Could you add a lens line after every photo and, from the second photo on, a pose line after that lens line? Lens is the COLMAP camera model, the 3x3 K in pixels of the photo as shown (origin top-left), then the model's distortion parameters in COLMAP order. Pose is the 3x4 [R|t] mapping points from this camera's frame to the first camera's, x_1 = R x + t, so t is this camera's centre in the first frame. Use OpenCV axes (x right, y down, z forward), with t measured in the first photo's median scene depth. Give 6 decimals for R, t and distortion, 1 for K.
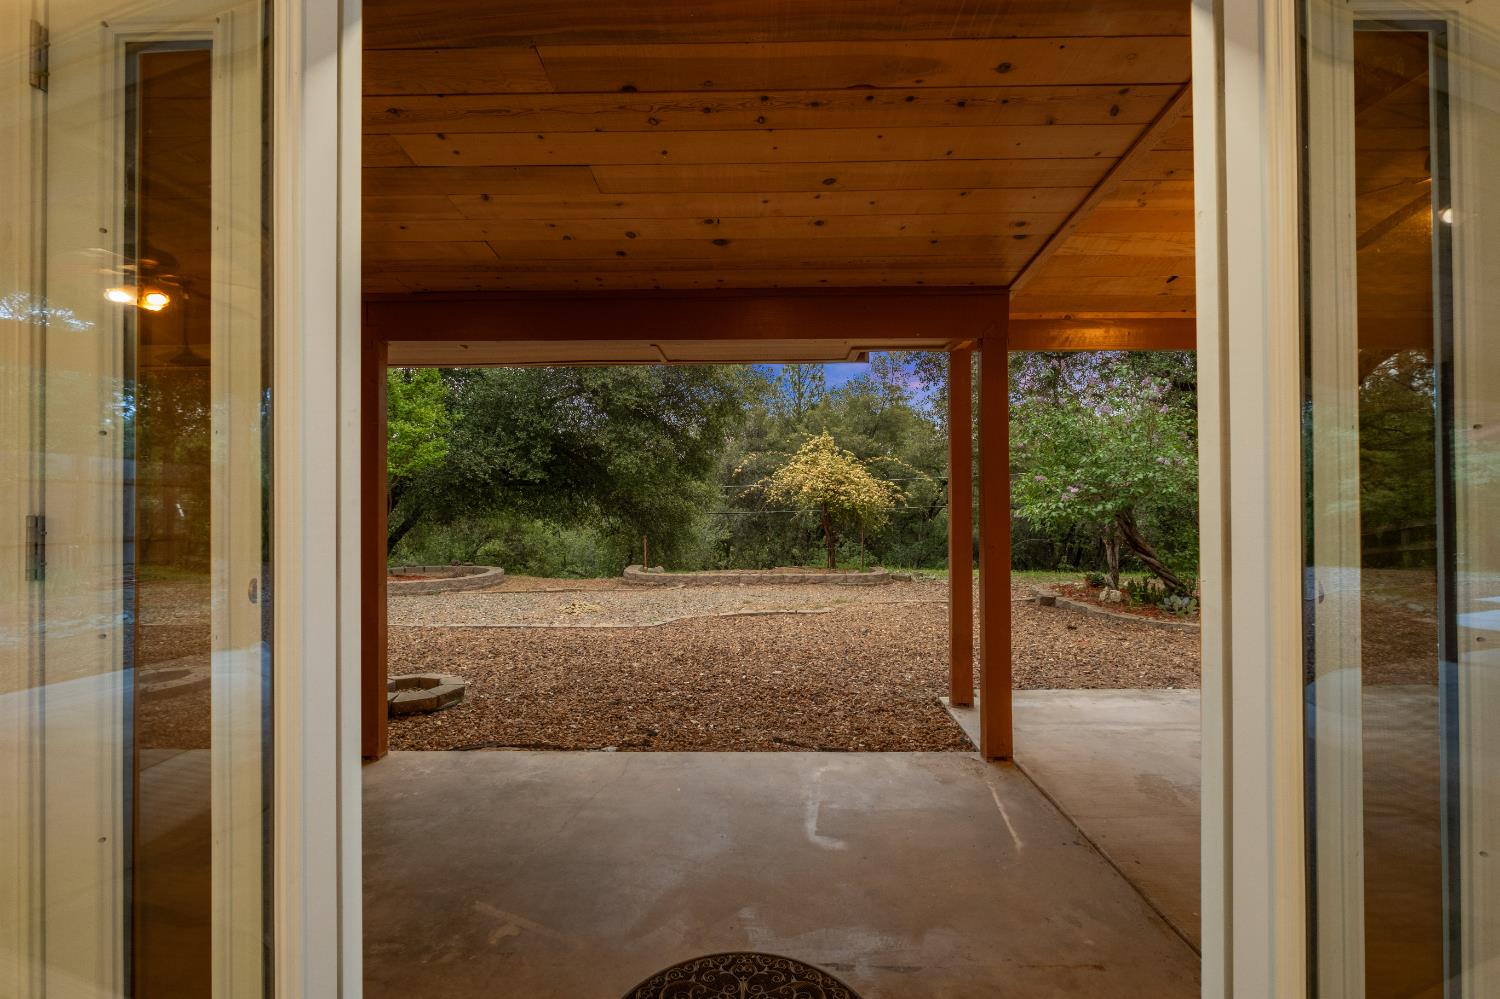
lens RADIAL K [[647.5, 0, 747.9], [0, 647.5, 492.9], [0, 0, 1]] dist [-0.001155, -0.000049]
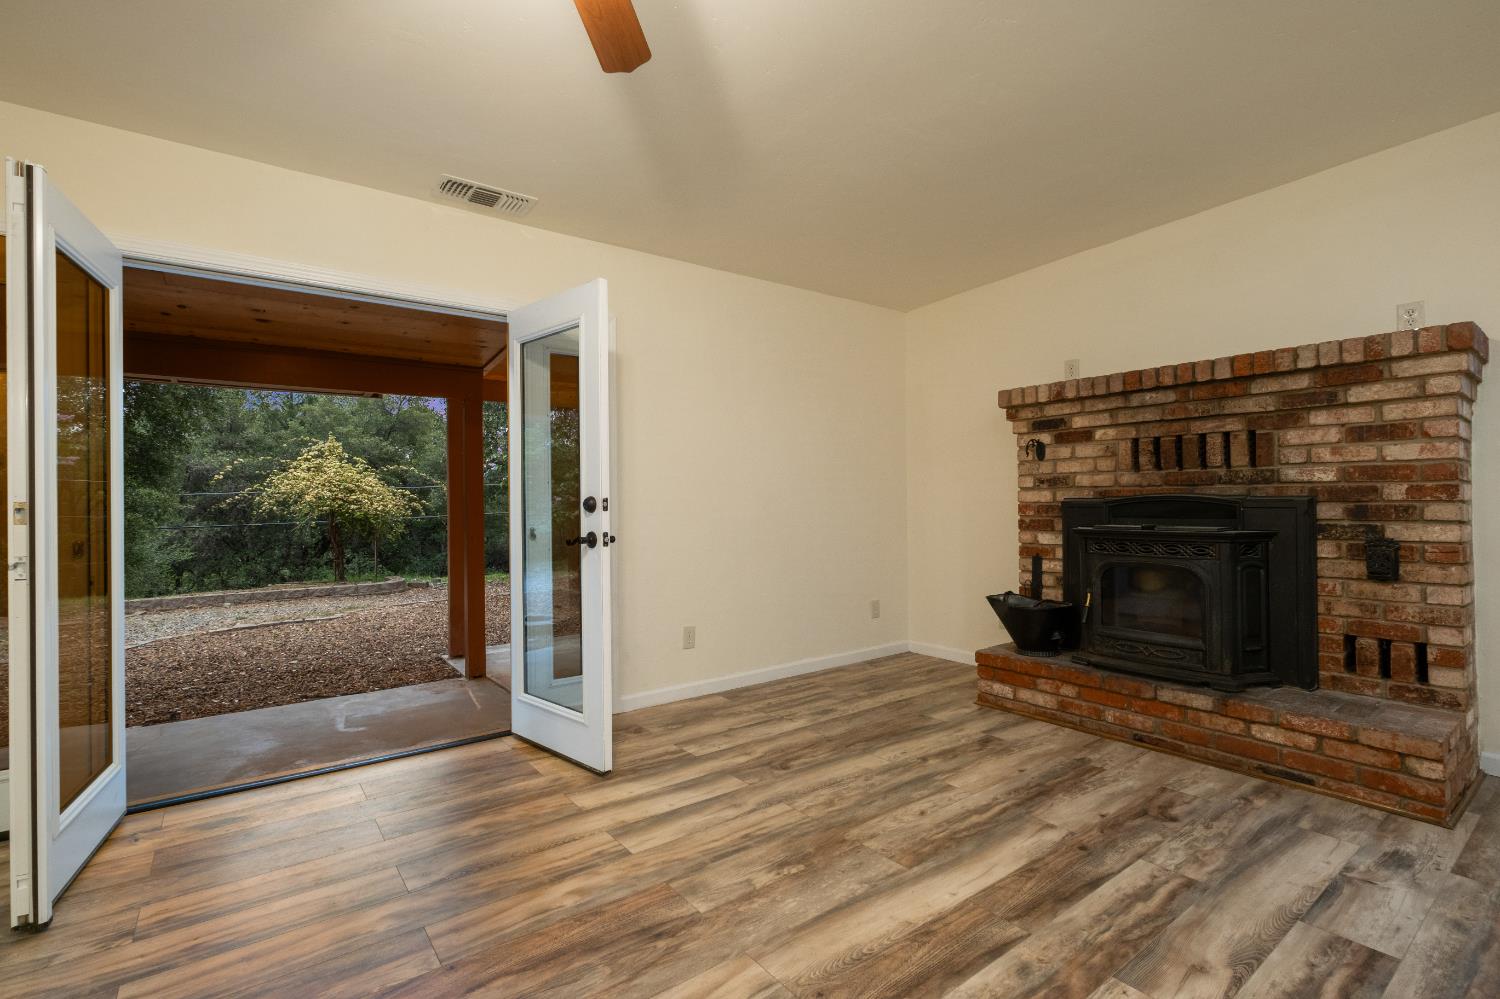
lens RADIAL K [[693.0, 0, 748.1], [0, 693.0, 501.7], [0, 0, 1]] dist [-0.013827, -0.000127]
pose [[0.783289, -0.003456, 0.621648, -0.030893], [0.002686, 0.999994, 0.002174, -0.000853], [-0.621652, -0.000033, 0.783294, -0.169370]]
